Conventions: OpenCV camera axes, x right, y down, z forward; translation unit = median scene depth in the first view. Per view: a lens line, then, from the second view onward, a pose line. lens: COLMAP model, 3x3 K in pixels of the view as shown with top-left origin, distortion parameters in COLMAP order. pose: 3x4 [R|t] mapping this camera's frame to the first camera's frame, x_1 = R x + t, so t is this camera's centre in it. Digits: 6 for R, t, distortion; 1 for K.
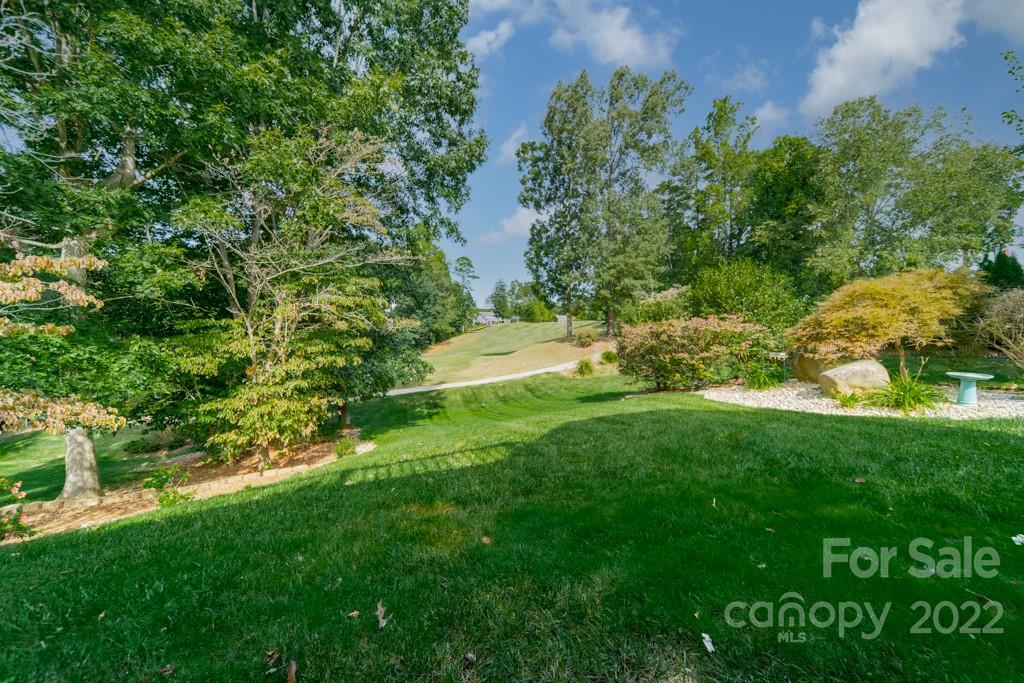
lens RADIAL K [[366.7, 0, 508.3], [0, 366.7, 342.5], [0, 0, 1]] dist [0.006085, -0.000025]
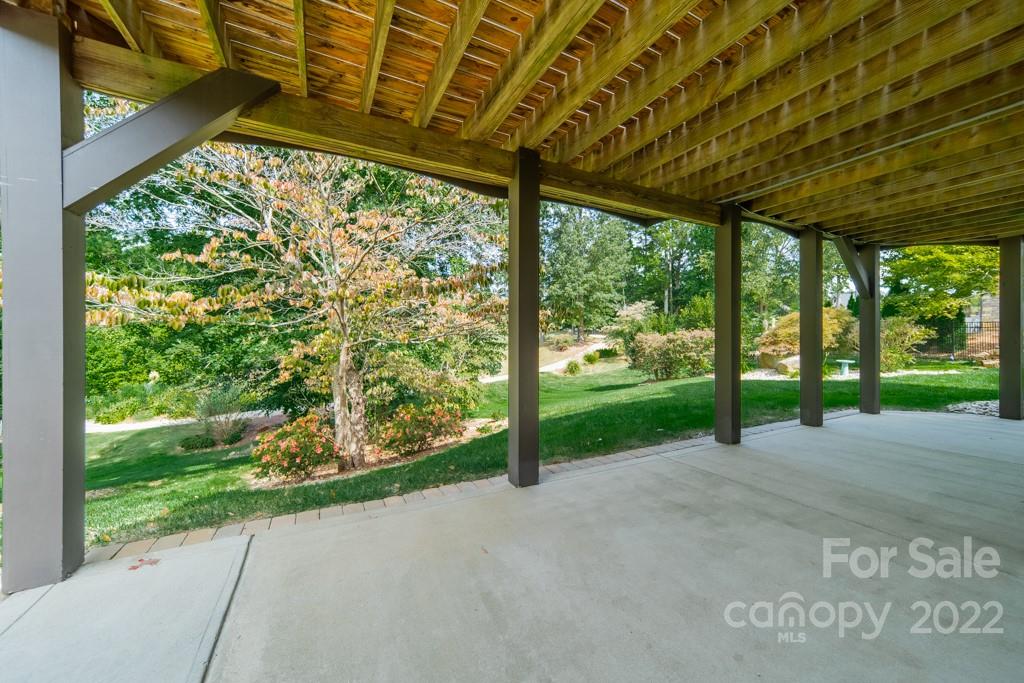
lens RADIAL K [[366.7, 0, 512.9], [0, 366.7, 339.2], [0, 0, 1]] dist [0.006085, -0.000025]
pose [[0.986436, 0.005079, 0.164069, -0.176577], [-0.001438, 0.999750, -0.022305, 0.002545], [-0.164141, 0.021766, 0.986197, -0.138973]]
